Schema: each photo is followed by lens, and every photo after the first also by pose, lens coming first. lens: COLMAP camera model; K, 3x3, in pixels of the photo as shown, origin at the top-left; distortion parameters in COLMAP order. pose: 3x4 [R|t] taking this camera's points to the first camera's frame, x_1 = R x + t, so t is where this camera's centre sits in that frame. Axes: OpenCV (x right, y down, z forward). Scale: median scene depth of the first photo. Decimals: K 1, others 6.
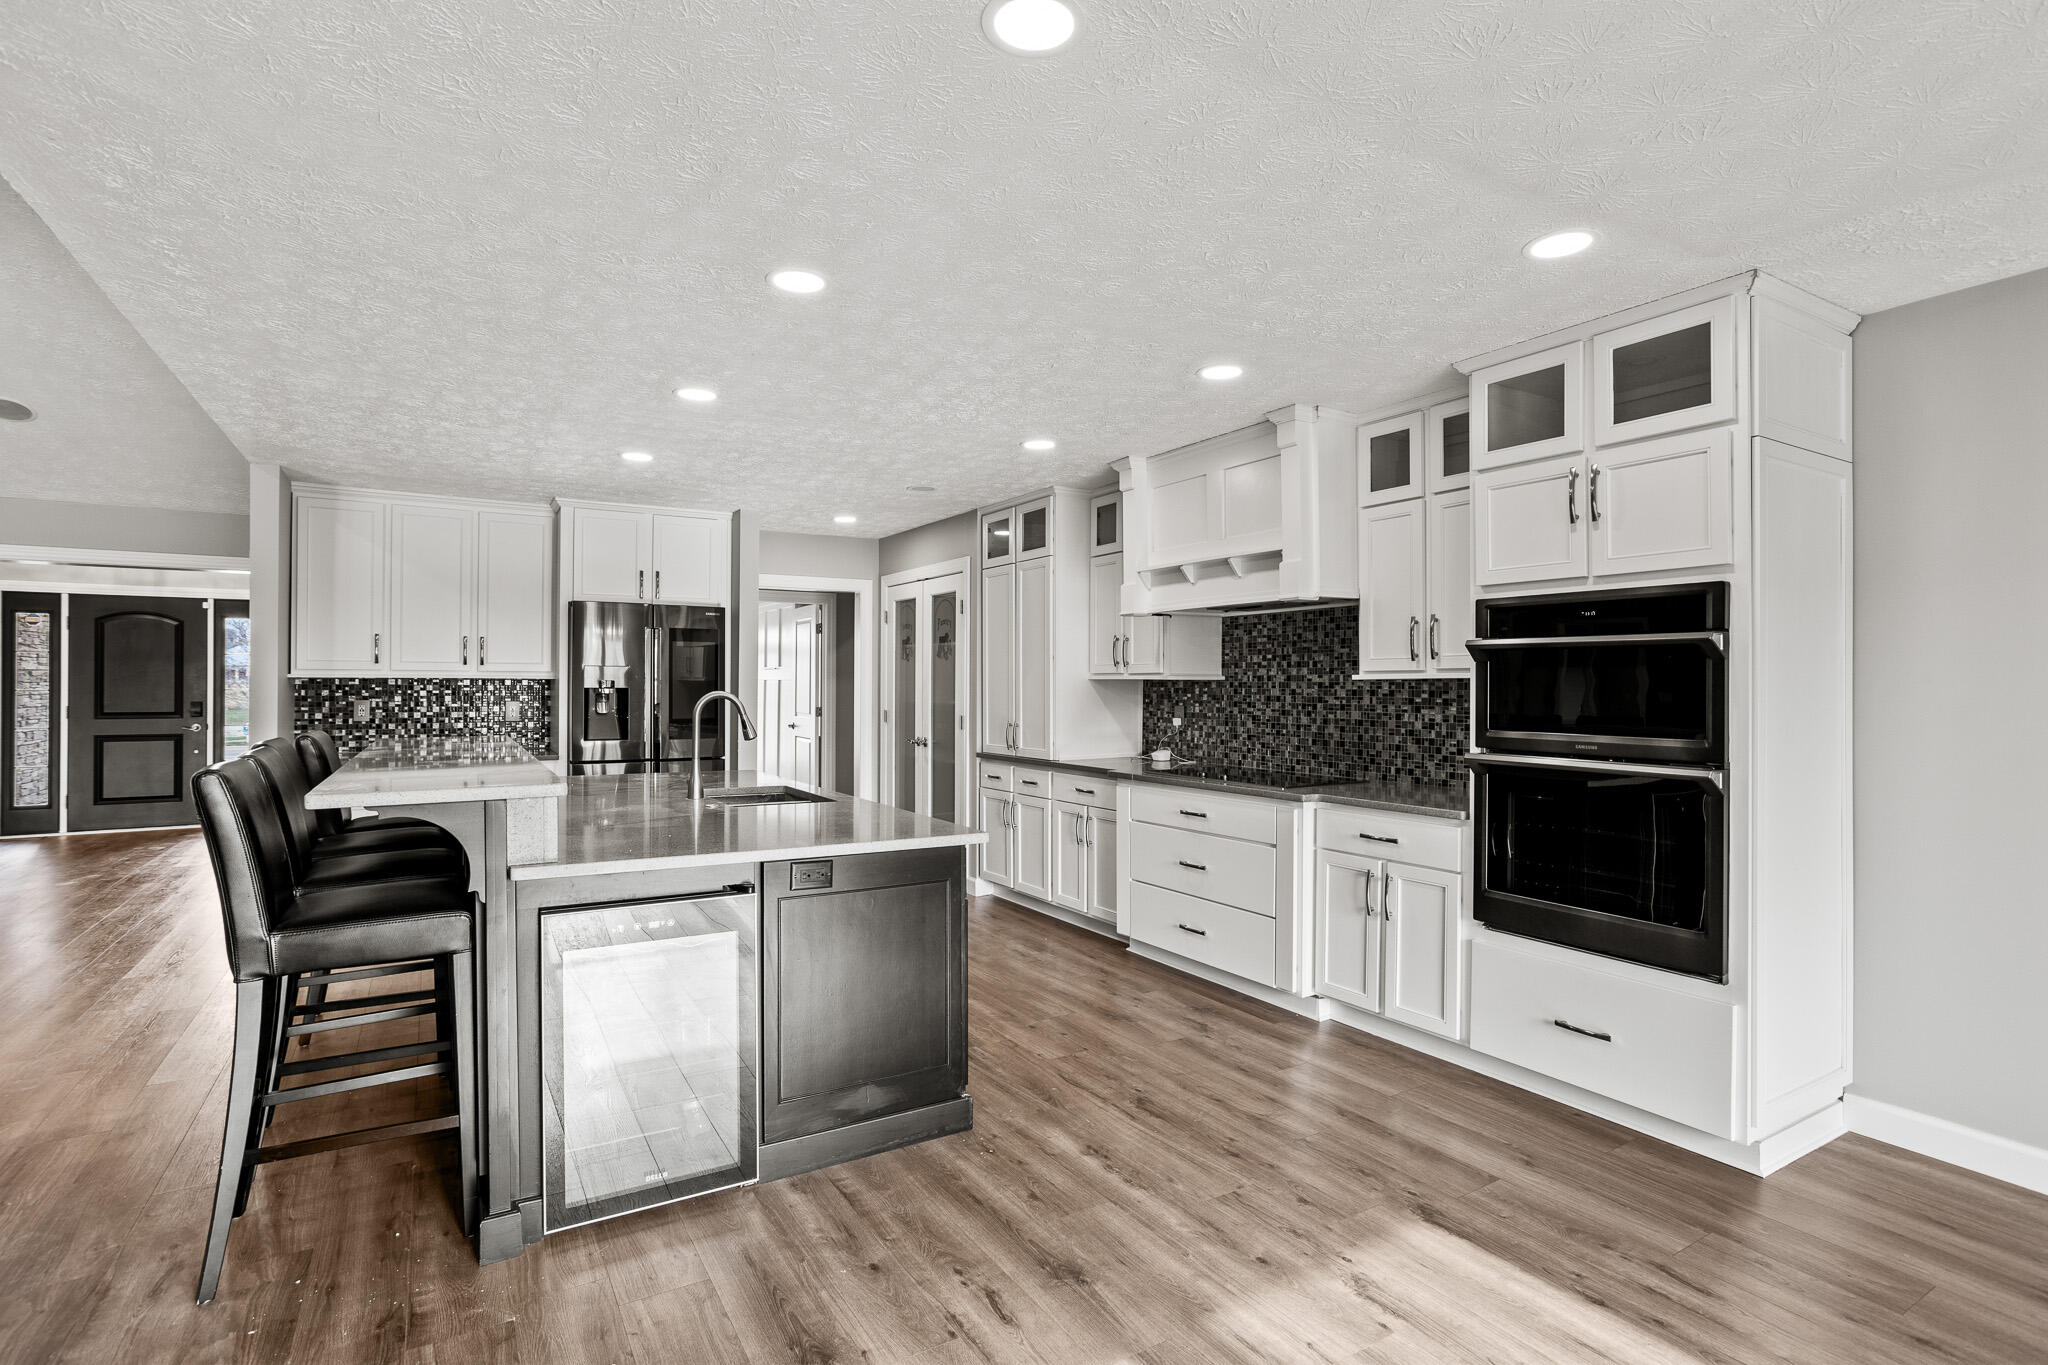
lens RADIAL K [[983.9, 0, 1007.3], [0, 983.9, 671.8], [0, 0, 1]] dist [-0.041135, 0.023759]
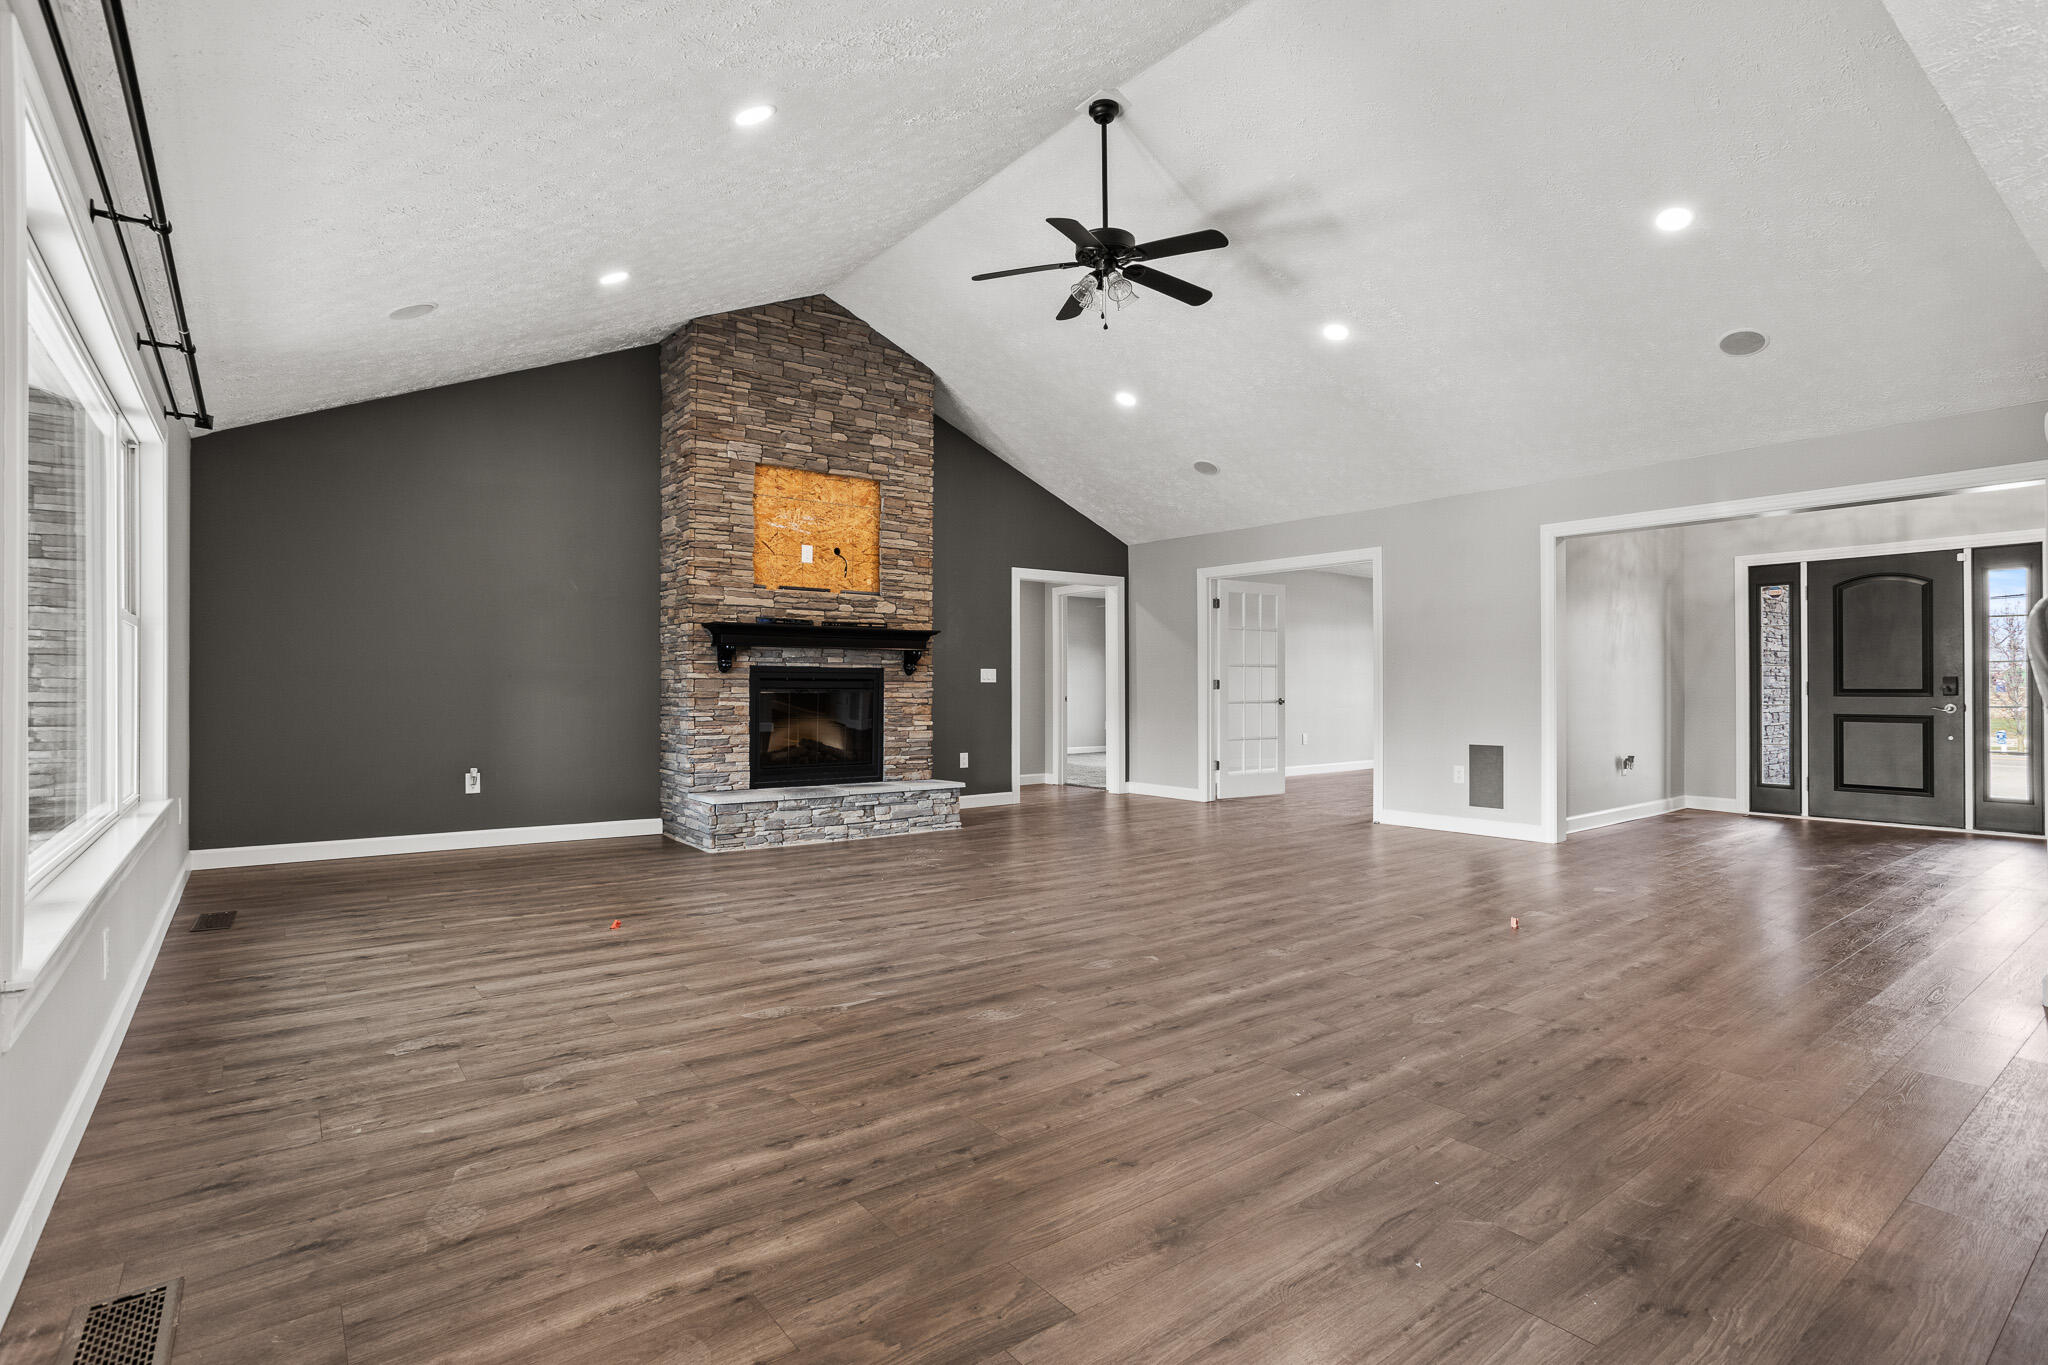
lens RADIAL K [[1012.0, 0, 1039.7], [0, 1012.0, 671.1], [0, 0, 1]] dist [-0.040832, 0.015586]
pose [[0.118303, -0.020412, -0.992768, -0.212187], [0.017044, 0.999683, -0.018523, 0.055898], [0.992831, -0.014729, 0.118613, 0.263488]]
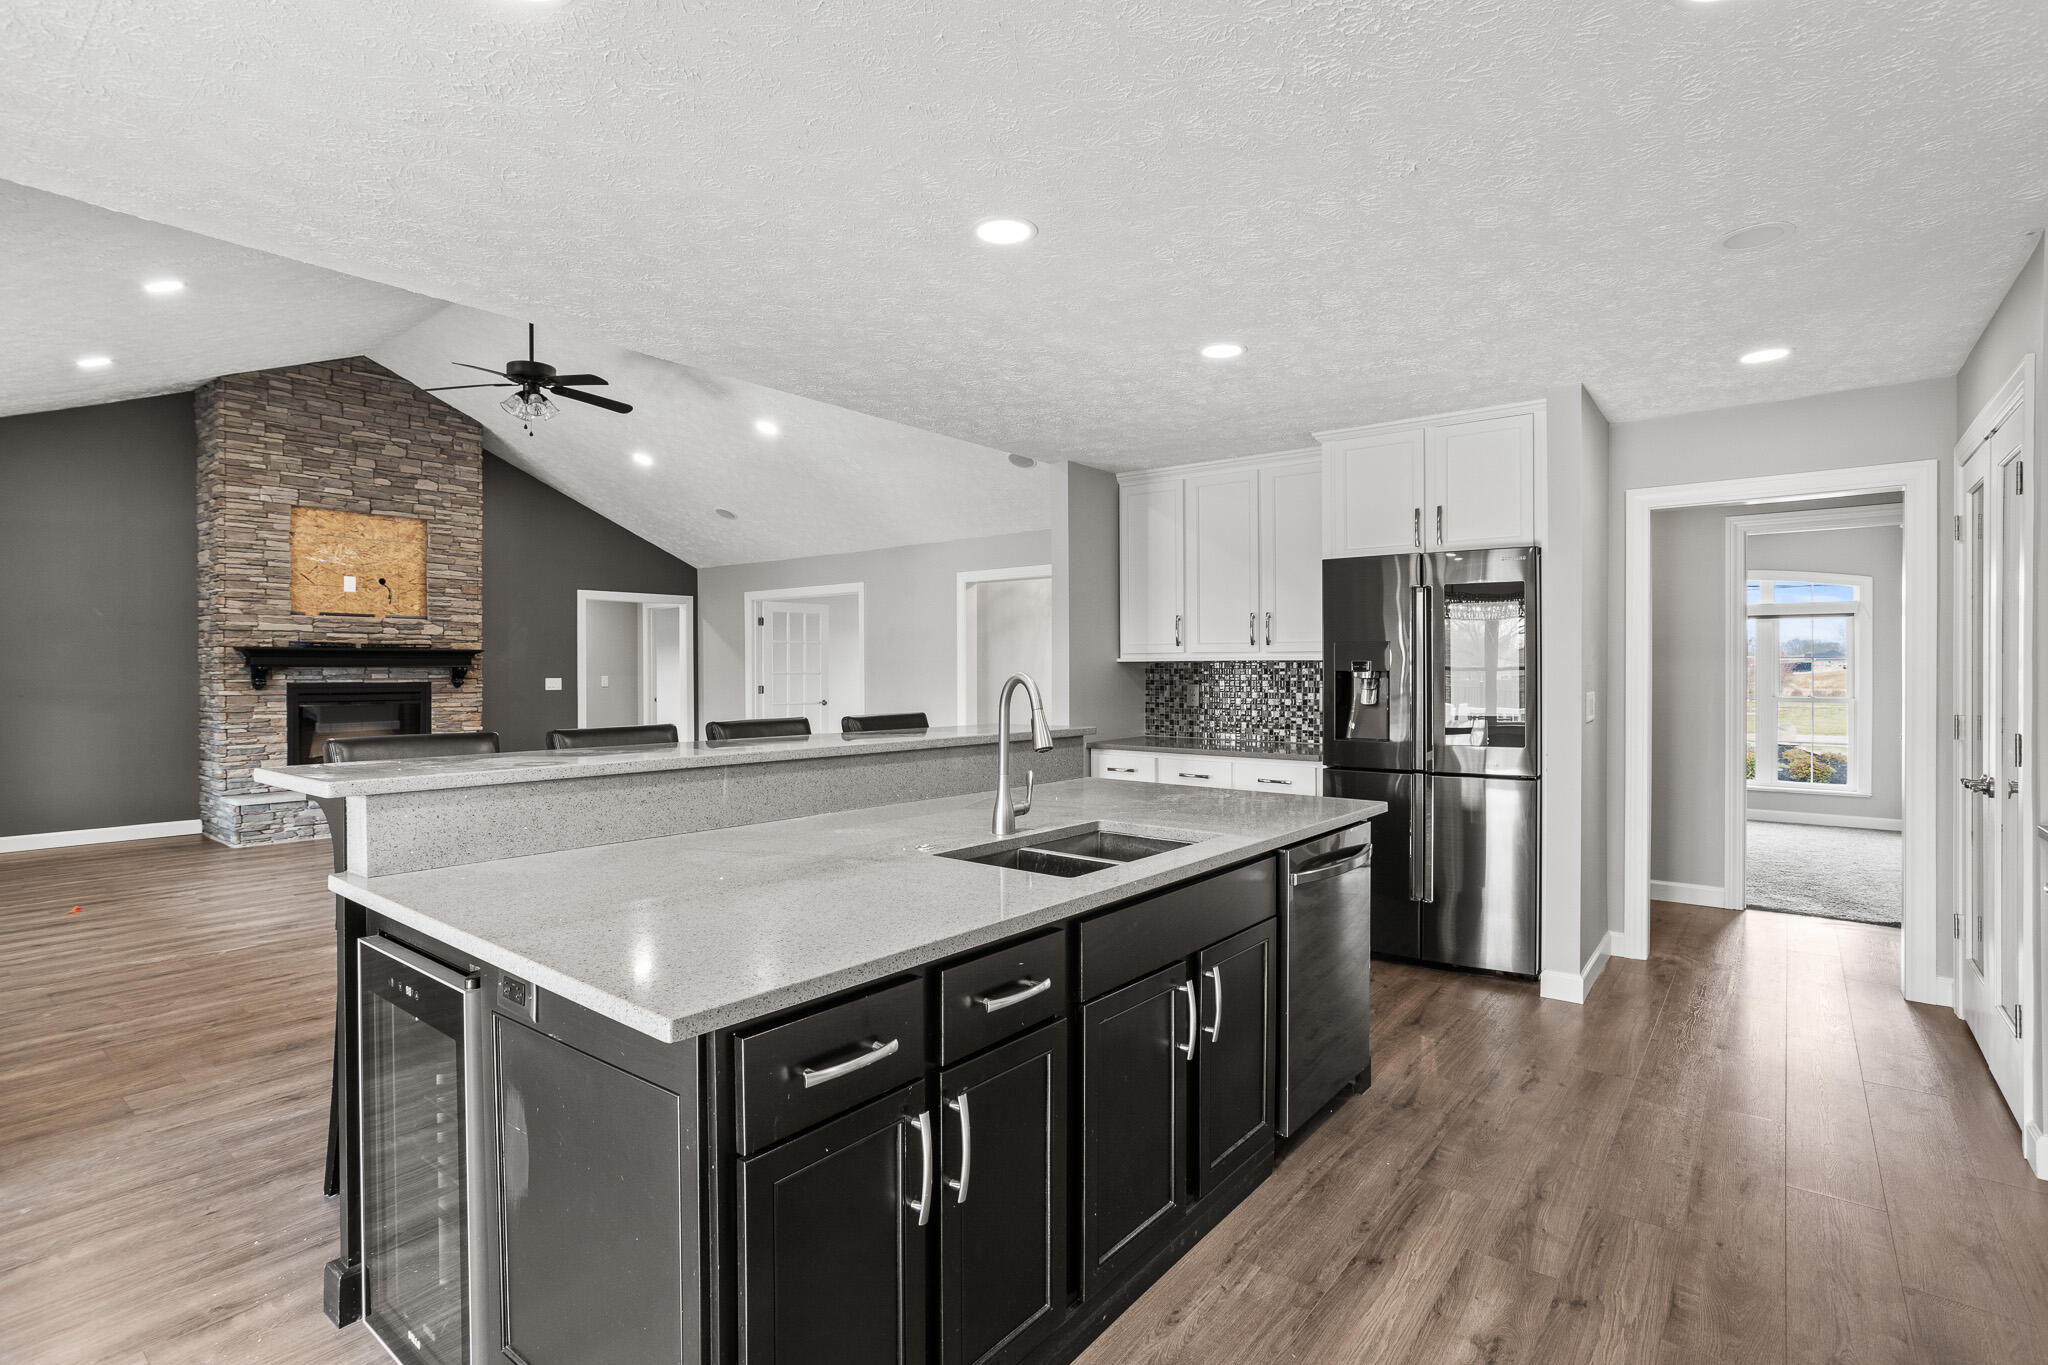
lens RADIAL K [[983.9, 0, 1028.3], [0, 983.9, 674.3], [0, 0, 1]] dist [-0.041135, 0.023759]
pose [[0.362073, -0.000951, -0.932149, 0.248012], [0.019364, 0.999791, 0.006502, 0.011220], [0.931949, -0.020404, 0.362016, 0.596070]]
